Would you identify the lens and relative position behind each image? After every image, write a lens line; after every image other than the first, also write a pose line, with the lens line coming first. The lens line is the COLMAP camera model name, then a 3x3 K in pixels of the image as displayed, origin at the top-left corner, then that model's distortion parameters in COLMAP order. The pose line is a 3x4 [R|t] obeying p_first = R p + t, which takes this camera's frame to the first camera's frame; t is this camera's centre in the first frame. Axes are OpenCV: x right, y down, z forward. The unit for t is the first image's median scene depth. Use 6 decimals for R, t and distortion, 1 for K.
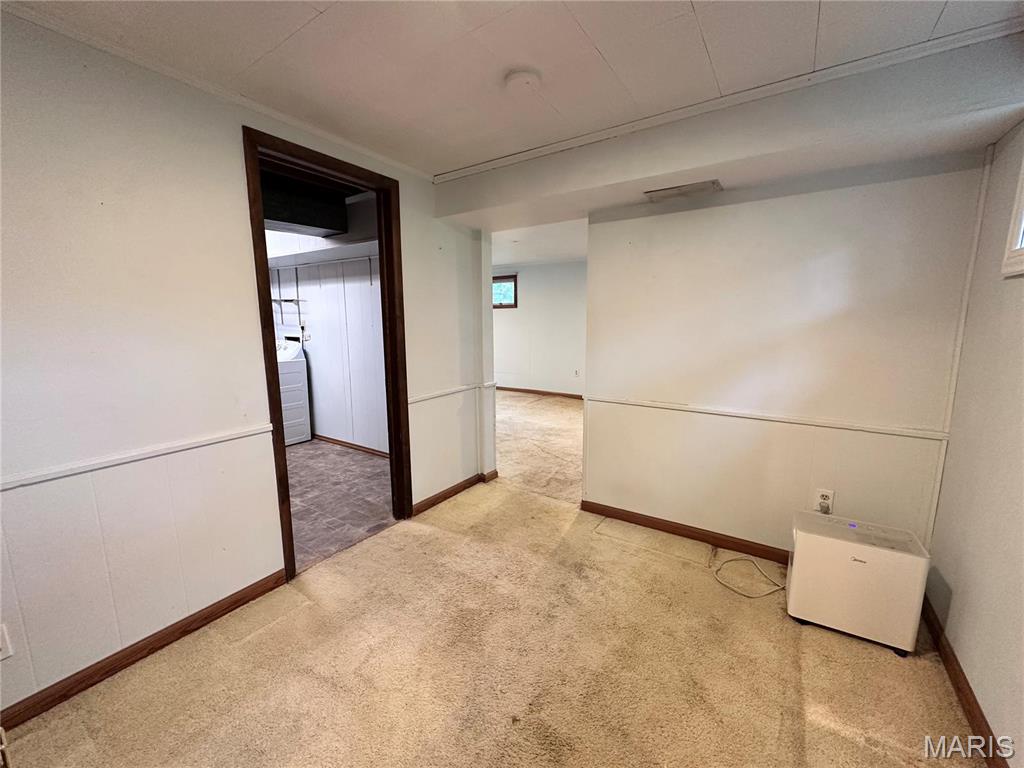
lens RADIAL K [[413.2, 0, 512.0], [0, 413.2, 381.6], [0, 0, 1]] dist [0.000045, 0.000151]
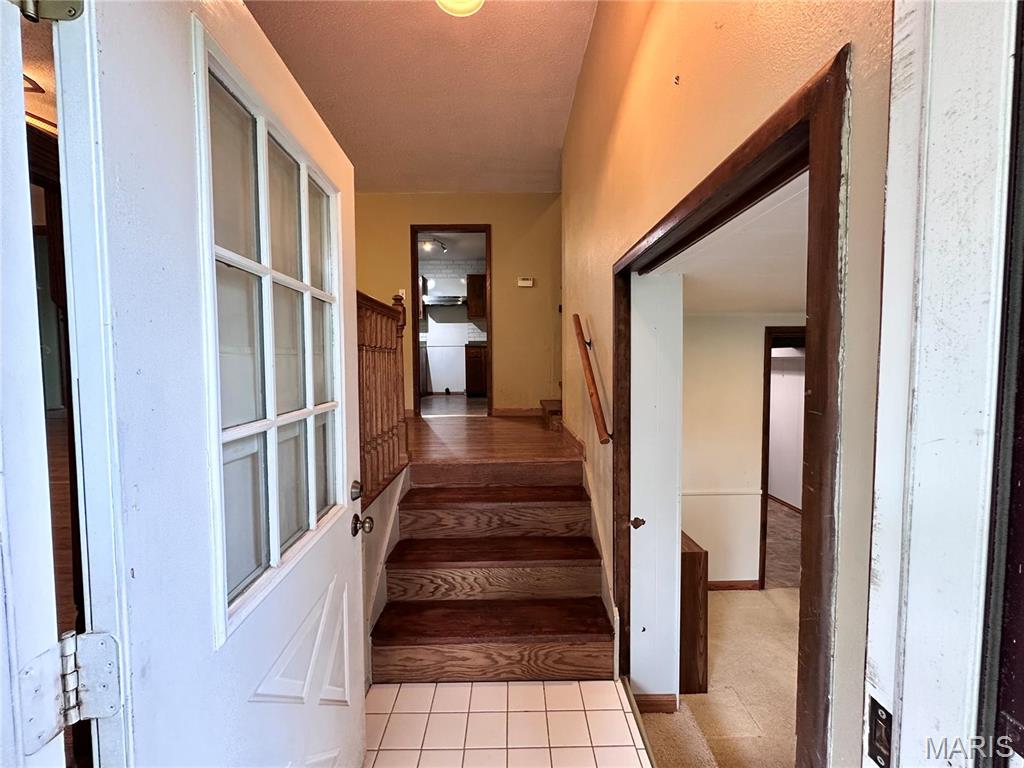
lens RADIAL K [[406.9, 0, 512.0], [0, 406.9, 384.0], [0, 0, 1]] dist [-0.001138, 0.000445]
pose [[0.566445, 0.043739, -0.822938, 0.175120], [-0.121705, 0.992081, -0.031043, -0.140961], [0.815063, 0.117739, 0.567282, -0.762854]]
